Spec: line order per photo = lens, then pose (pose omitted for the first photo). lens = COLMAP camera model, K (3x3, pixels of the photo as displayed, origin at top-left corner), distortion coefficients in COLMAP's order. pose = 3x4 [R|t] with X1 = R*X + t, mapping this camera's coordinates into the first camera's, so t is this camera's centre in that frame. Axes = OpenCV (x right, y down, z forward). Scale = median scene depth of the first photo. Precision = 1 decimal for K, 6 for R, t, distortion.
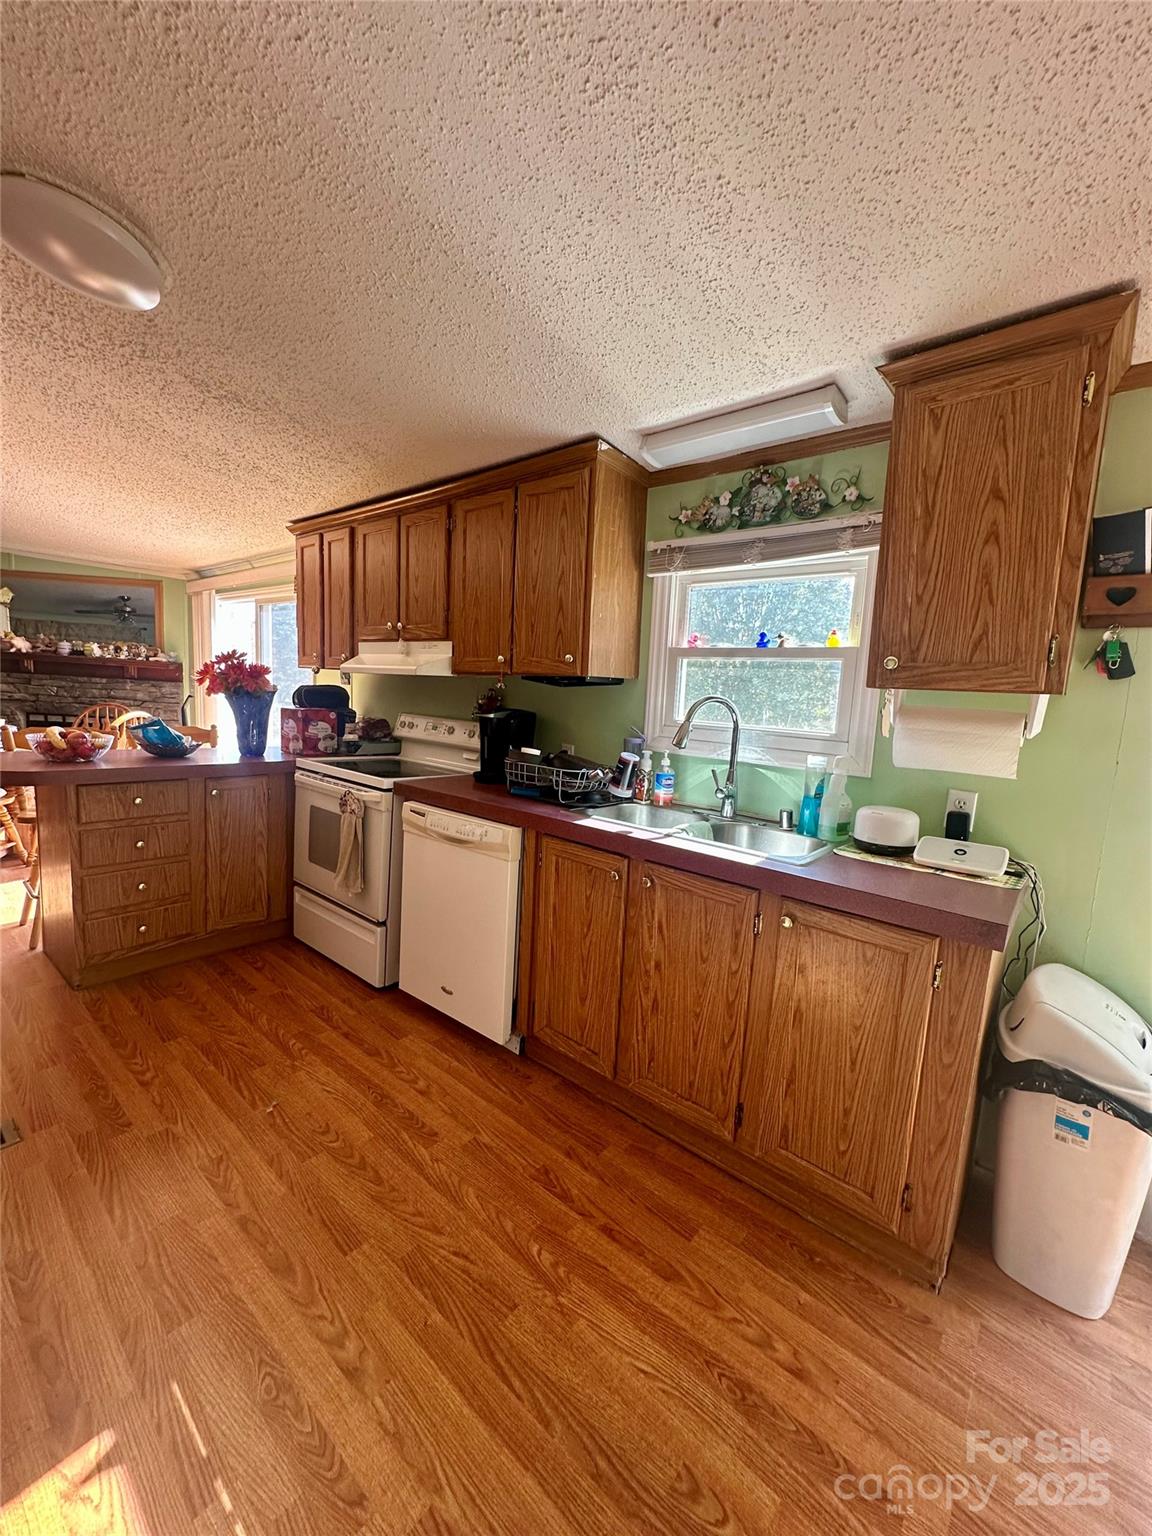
lens RADIAL K [[609.8, 0, 576.0], [0, 609.8, 768.0], [0, 0, 1]] dist [0.000968, 0.000248]
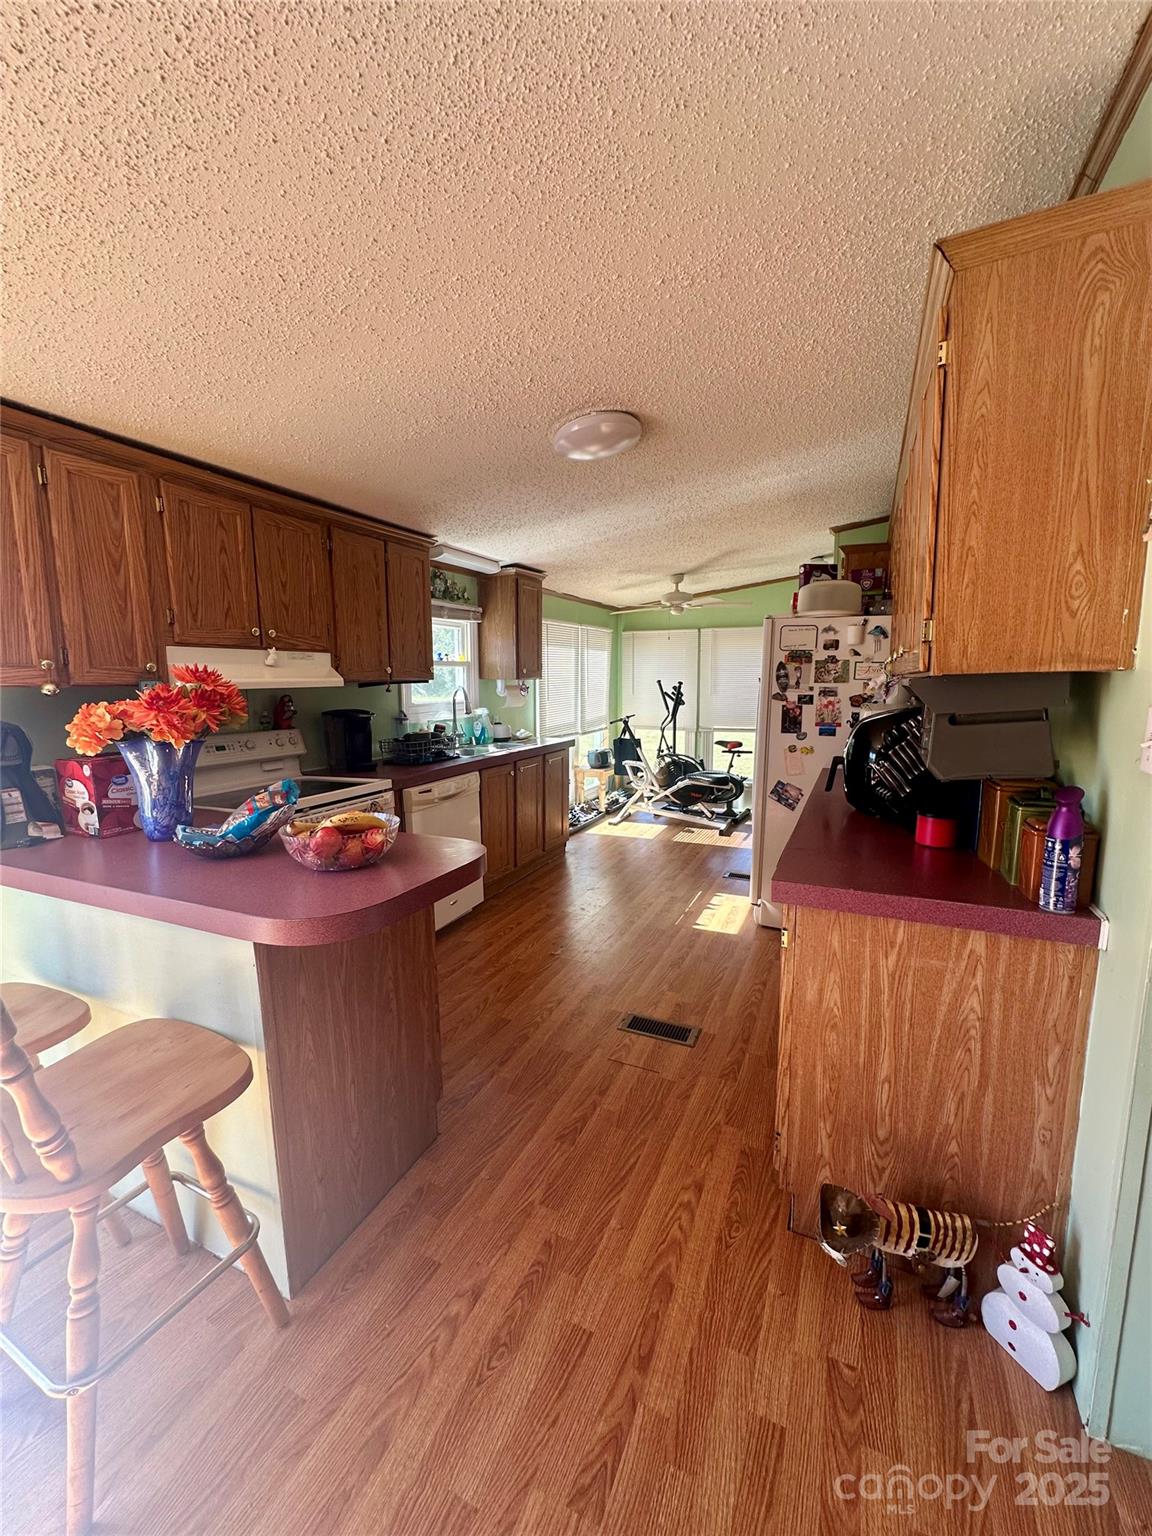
lens RADIAL K [[609.8, 0, 576.0], [0, 609.8, 768.0], [0, 0, 1]] dist [0.000968, 0.000248]
pose [[-0.256886, -0.192323, 0.947112, -1.815290], [0.117358, 0.966539, 0.228099, -0.272028], [-0.959290, 0.169747, -0.225720, 1.133320]]
